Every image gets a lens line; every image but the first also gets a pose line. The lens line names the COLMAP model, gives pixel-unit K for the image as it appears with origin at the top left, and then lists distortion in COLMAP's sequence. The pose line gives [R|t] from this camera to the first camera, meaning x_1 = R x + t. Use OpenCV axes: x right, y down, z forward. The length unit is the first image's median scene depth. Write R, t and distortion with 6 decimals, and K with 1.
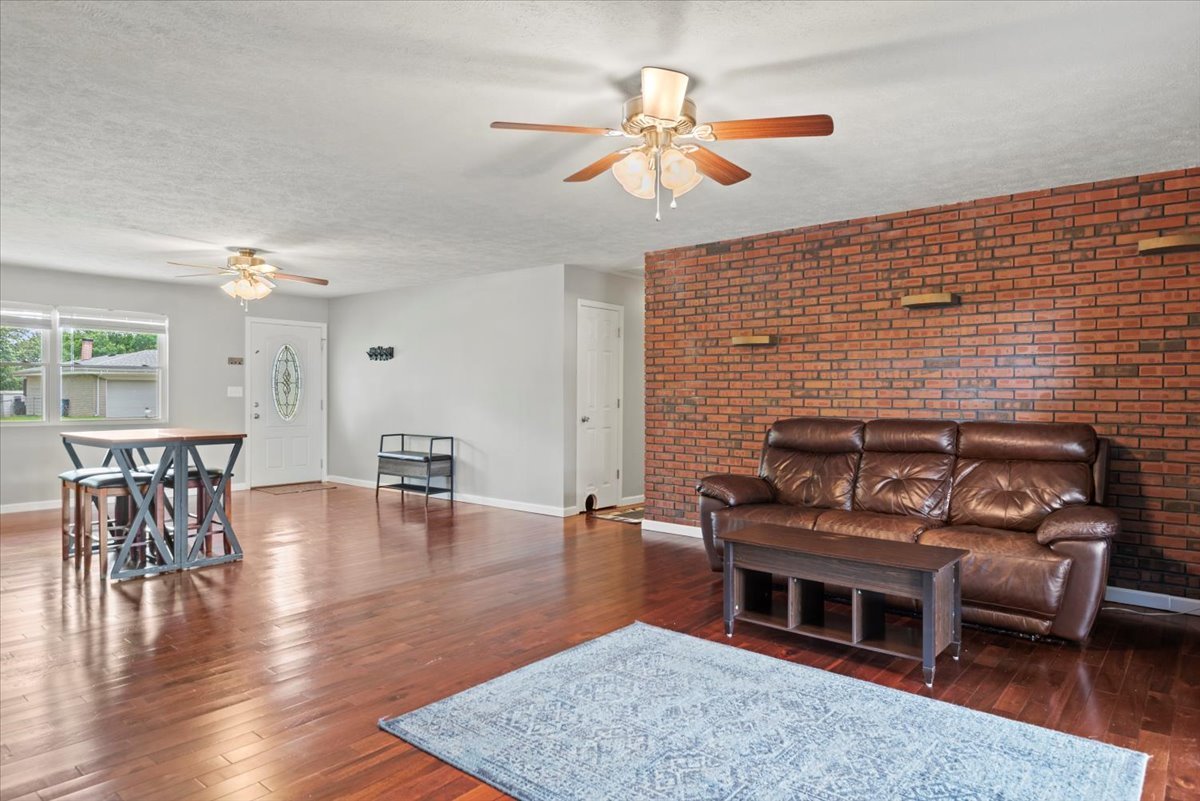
lens RADIAL K [[723.2, 0, 595.8], [0, 723.2, 395.7], [0, 0, 1]] dist [0.031523, -0.017330]
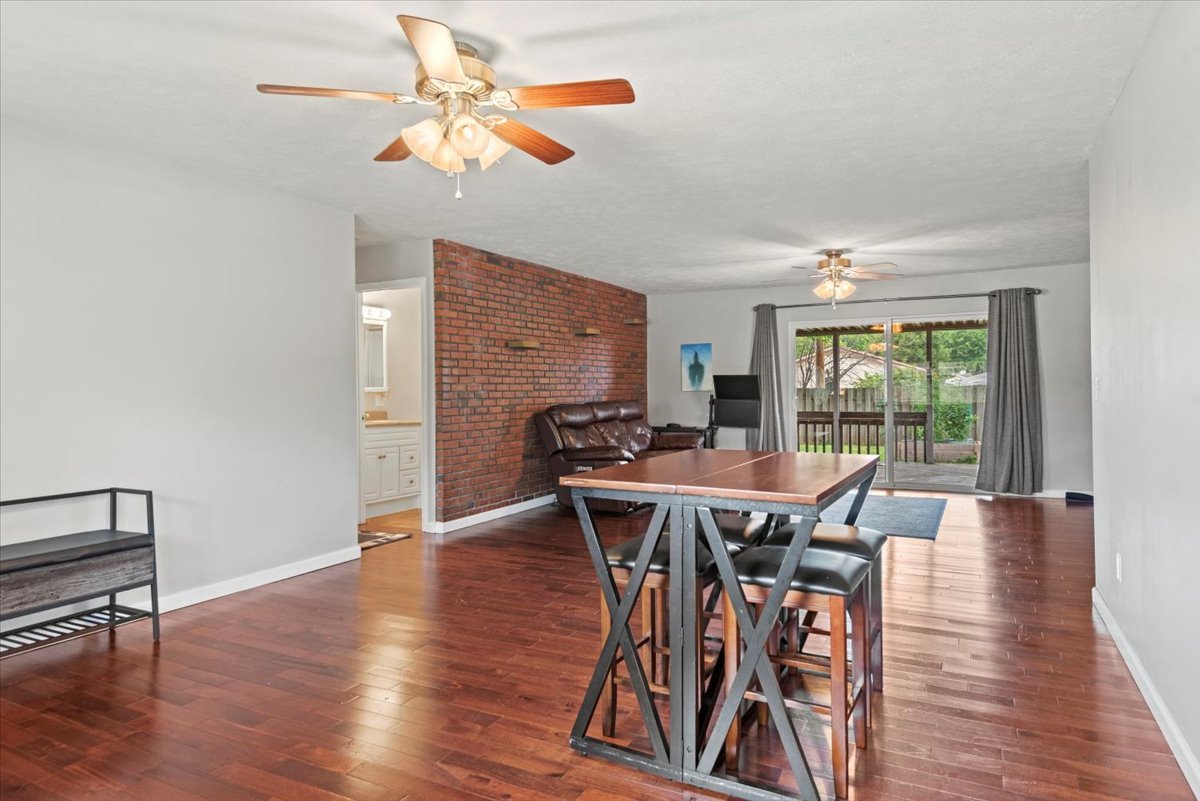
lens RADIAL K [[723.2, 0, 598.6], [0, 723.2, 397.0], [0, 0, 1]] dist [0.031523, -0.017330]
pose [[-0.218850, -0.014979, 0.975644, -0.951611], [0.010401, 0.999790, 0.017682, -0.006685], [-0.975703, 0.014017, -0.218648, 1.070566]]
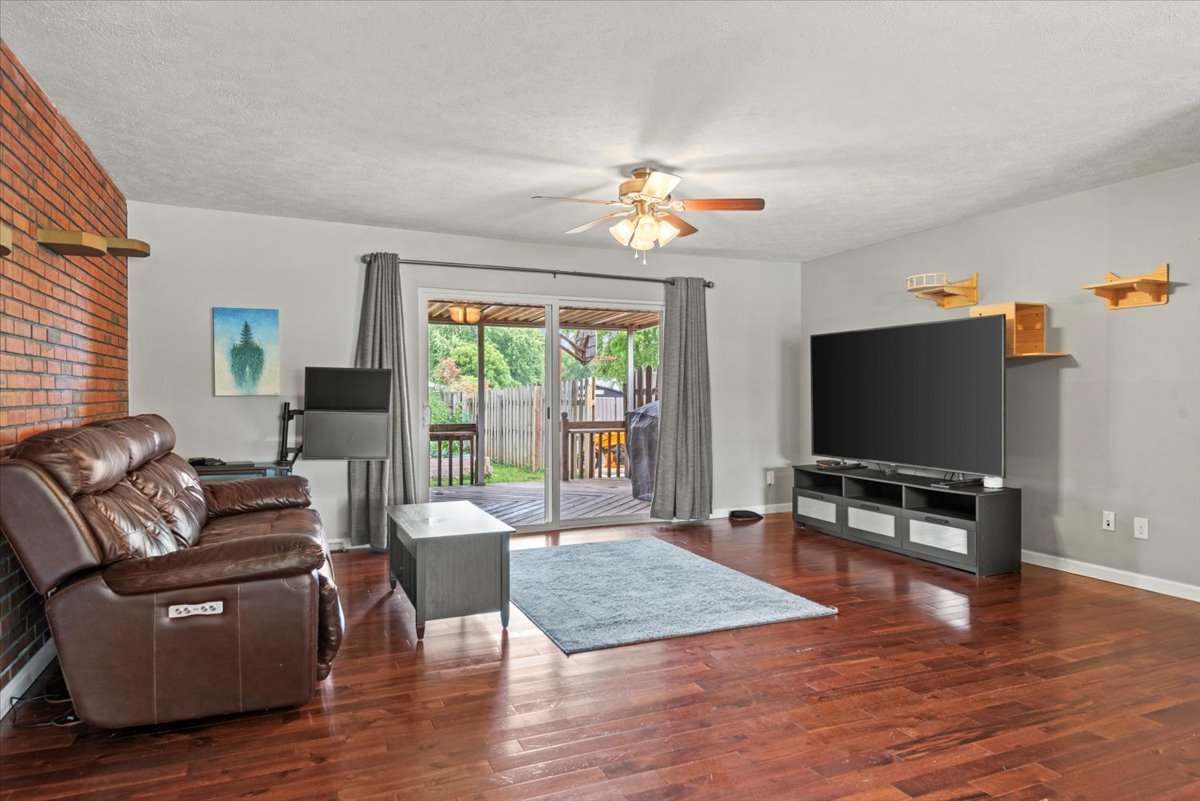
lens RADIAL K [[723.2, 0, 594.2], [0, 723.2, 403.0], [0, 0, 1]] dist [0.031523, -0.017330]
pose [[-0.897637, -0.012597, 0.440555, -0.218391], [-0.005368, 0.999830, 0.017651, 0.001956], [-0.440703, 0.013480, -0.897552, 1.111229]]
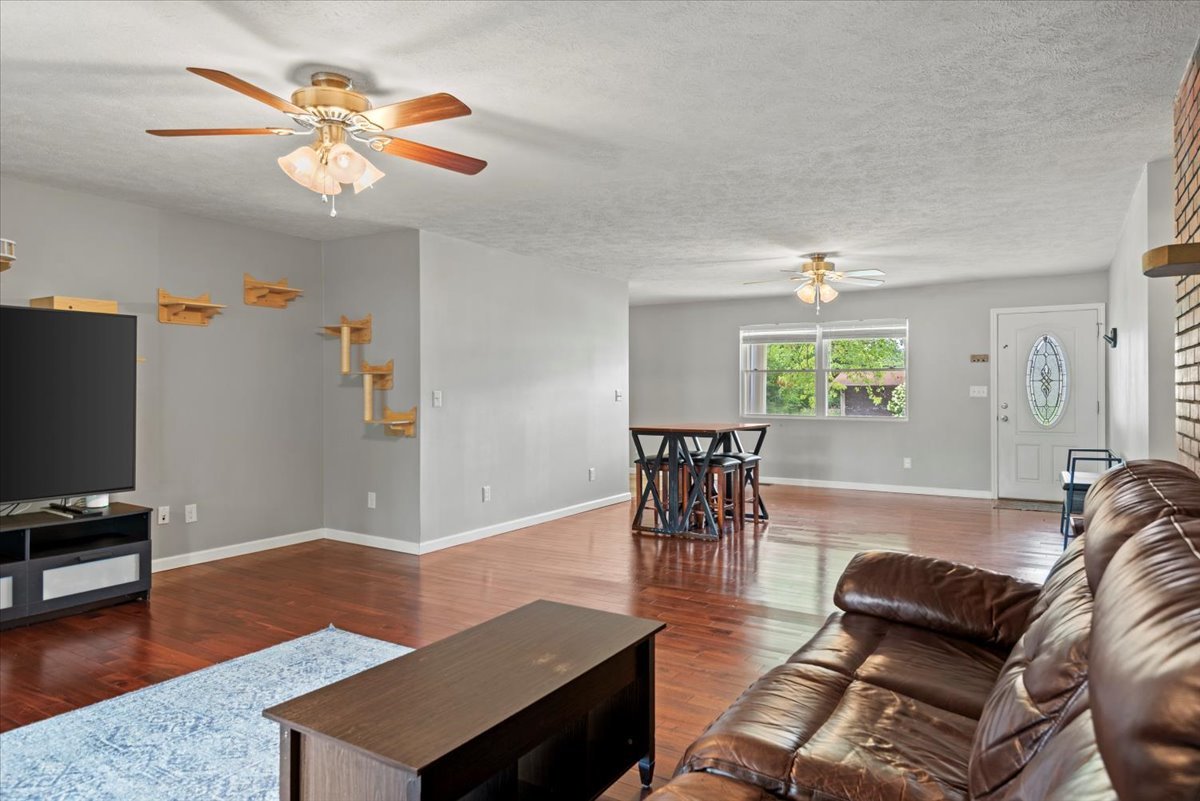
lens RADIAL K [[723.2, 0, 607.7], [0, 723.2, 394.3], [0, 0, 1]] dist [0.031523, -0.017330]
pose [[0.143235, 0.001252, -0.989688, 0.526886], [0.000501, 0.999999, 0.001337, -0.004569], [0.989689, -0.000688, 0.143234, 0.584477]]
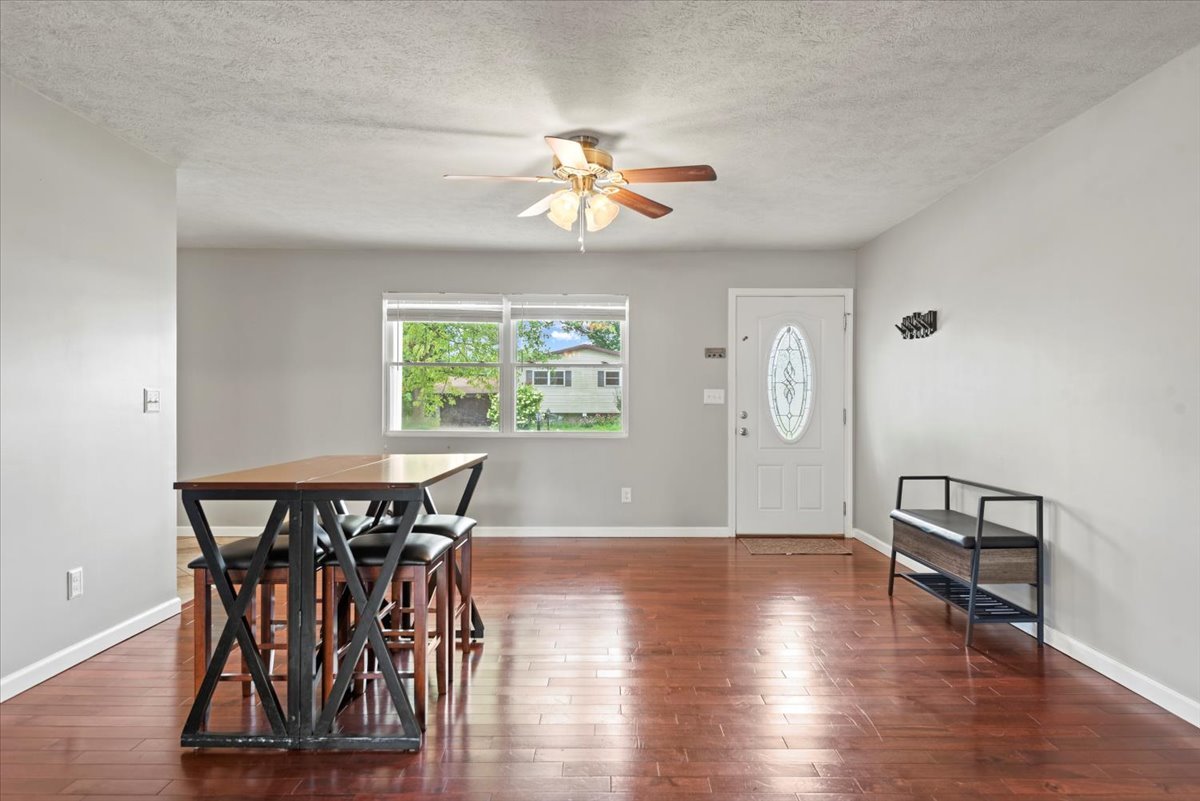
lens RADIAL K [[723.2, 0, 602.7], [0, 723.2, 398.9], [0, 0, 1]] dist [0.031523, -0.017330]
pose [[0.641362, -0.002851, -0.767233, -0.039670], [-0.000621, 0.999991, -0.004235, 0.000196], [0.767238, 0.003193, 0.641354, 0.687561]]
